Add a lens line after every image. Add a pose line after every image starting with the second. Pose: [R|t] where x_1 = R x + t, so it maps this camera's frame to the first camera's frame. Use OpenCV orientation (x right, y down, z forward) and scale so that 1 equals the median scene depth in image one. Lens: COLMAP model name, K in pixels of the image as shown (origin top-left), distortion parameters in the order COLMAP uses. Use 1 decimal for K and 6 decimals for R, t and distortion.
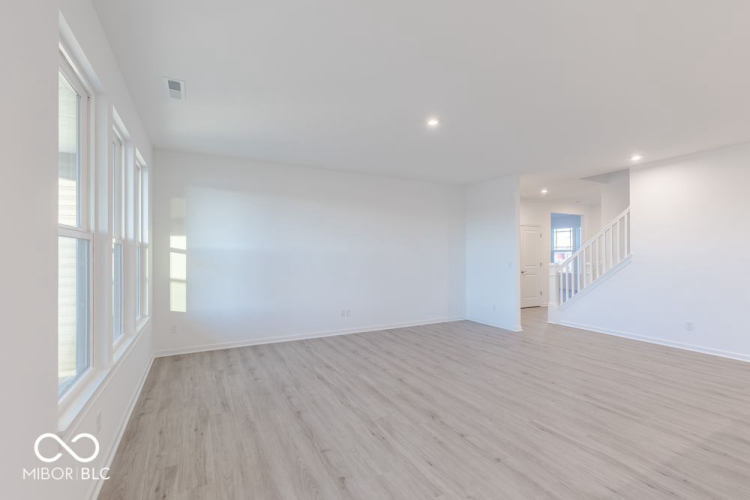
lens RADIAL K [[340.0, 0, 376.9], [0, 340.0, 250.4], [0, 0, 1]] dist [0.009384, -0.000328]
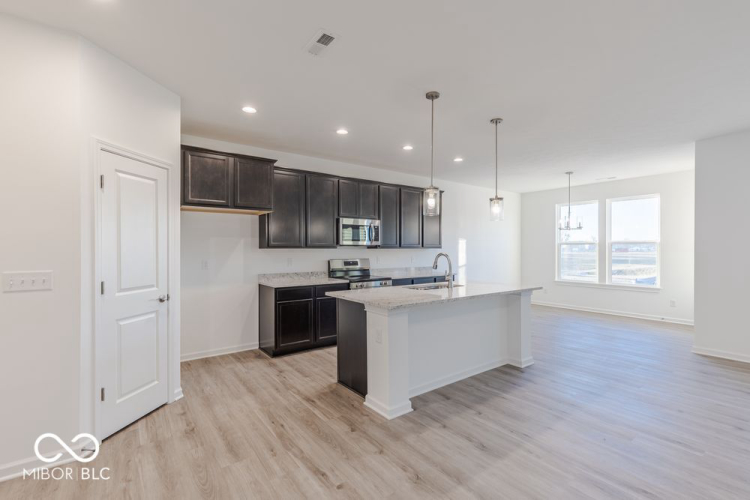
lens RADIAL K [[340.0, 0, 376.9], [0, 340.0, 250.4], [0, 0, 1]] dist [0.009384, -0.000328]
pose [[-0.987723, 0.001785, -0.156208, 1.146209], [0.002508, 0.999987, -0.004433, 0.013013], [0.156198, -0.004770, -0.987714, 1.434977]]
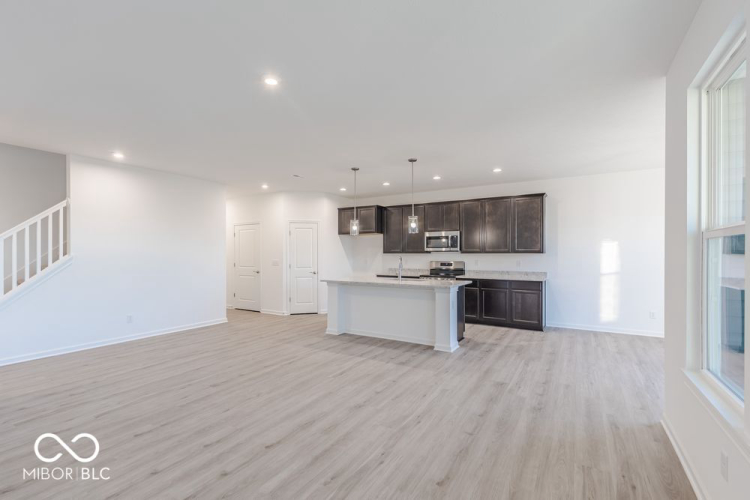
lens RADIAL K [[337.9, 0, 376.0], [0, 337.9, 253.9], [0, 0, 1]] dist [0.007271, -0.000259]
pose [[-0.516450, 0.001774, 0.856316, -0.668342], [-0.005691, 0.999969, -0.005504, 0.013950], [-0.856299, -0.007715, -0.516423, 1.309877]]
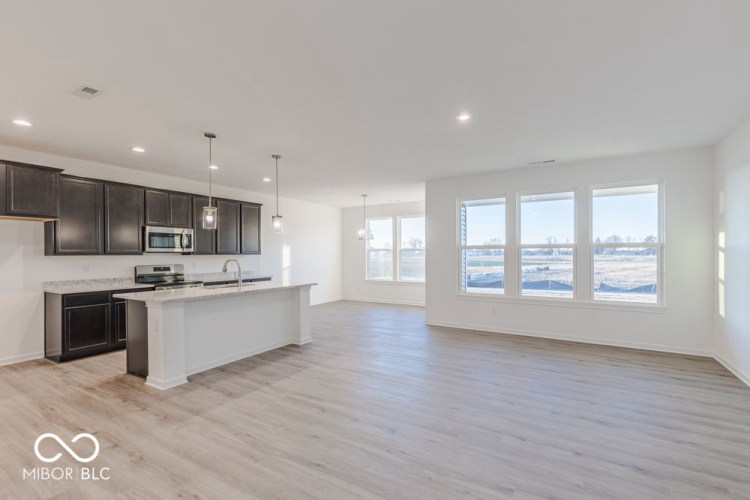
lens RADIAL K [[341.0, 0, 377.6], [0, 341.0, 254.1], [0, 0, 1]] dist [0.009196, -0.000243]
pose [[-0.858691, 0.004952, -0.512471, 0.958154], [0.010434, 0.999915, -0.007821, 0.016766], [0.512388, -0.012063, -0.858669, 1.871278]]
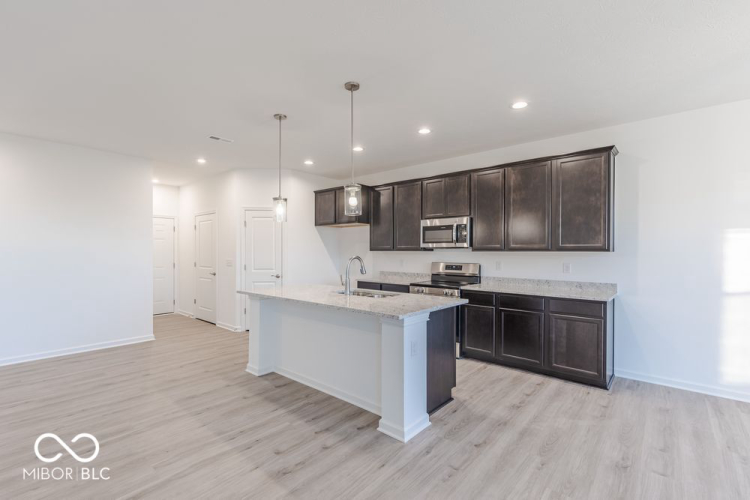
lens RADIAL K [[337.9, 0, 376.0], [0, 337.9, 253.9], [0, 0, 1]] dist [0.007271, -0.000259]
pose [[-0.363991, -0.006382, 0.931381, -0.272722], [-0.009972, 0.999946, 0.002955, 0.006926], [-0.931349, -0.008212, -0.364035, 0.628263]]
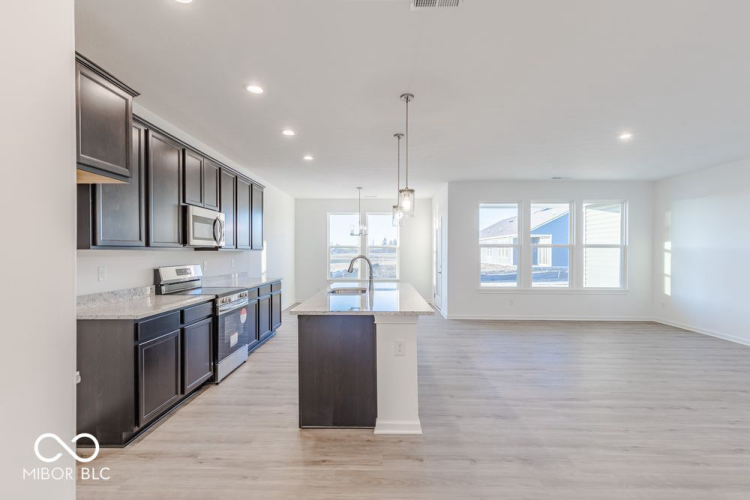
lens RADIAL K [[337.9, 0, 376.0], [0, 337.9, 253.9], [0, 0, 1]] dist [0.007271, -0.000259]
pose [[-0.483774, 0.005920, -0.875173, 1.712932], [0.005823, 0.999977, 0.003546, 0.007370], [0.875174, -0.003381, -0.483797, 0.901627]]
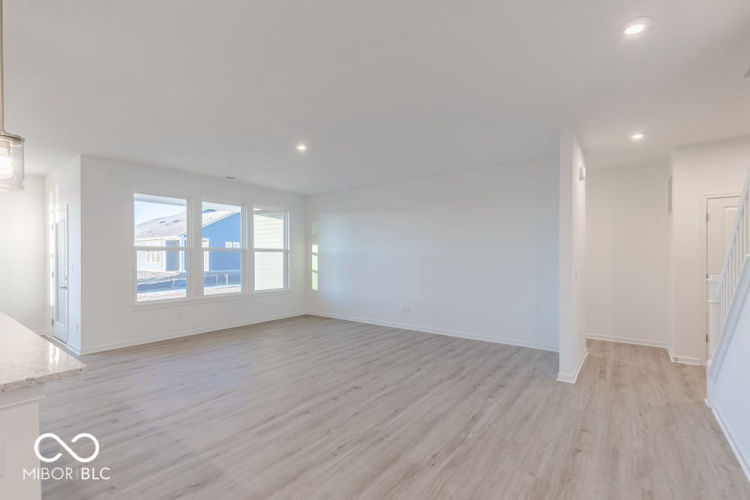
lens RADIAL K [[340.0, 0, 376.9], [0, 340.0, 250.4], [0, 0, 1]] dist [0.009384, -0.000328]
pose [[0.428857, -0.013255, -0.903275, 1.521447], [0.009598, 0.999903, -0.010116, 0.006018], [0.903321, -0.004331, 0.428943, 0.788477]]
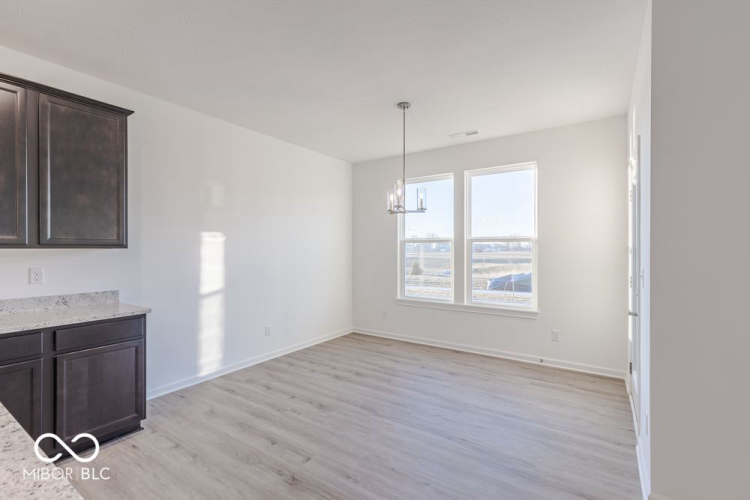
lens RADIAL K [[340.0, 0, 376.9], [0, 340.0, 250.4], [0, 0, 1]] dist [0.009384, -0.000328]
pose [[-0.881206, 0.002217, -0.472728, 0.322808], [0.004463, 0.999983, -0.003631, 0.005403], [0.472712, -0.005309, -0.881201, 0.556723]]
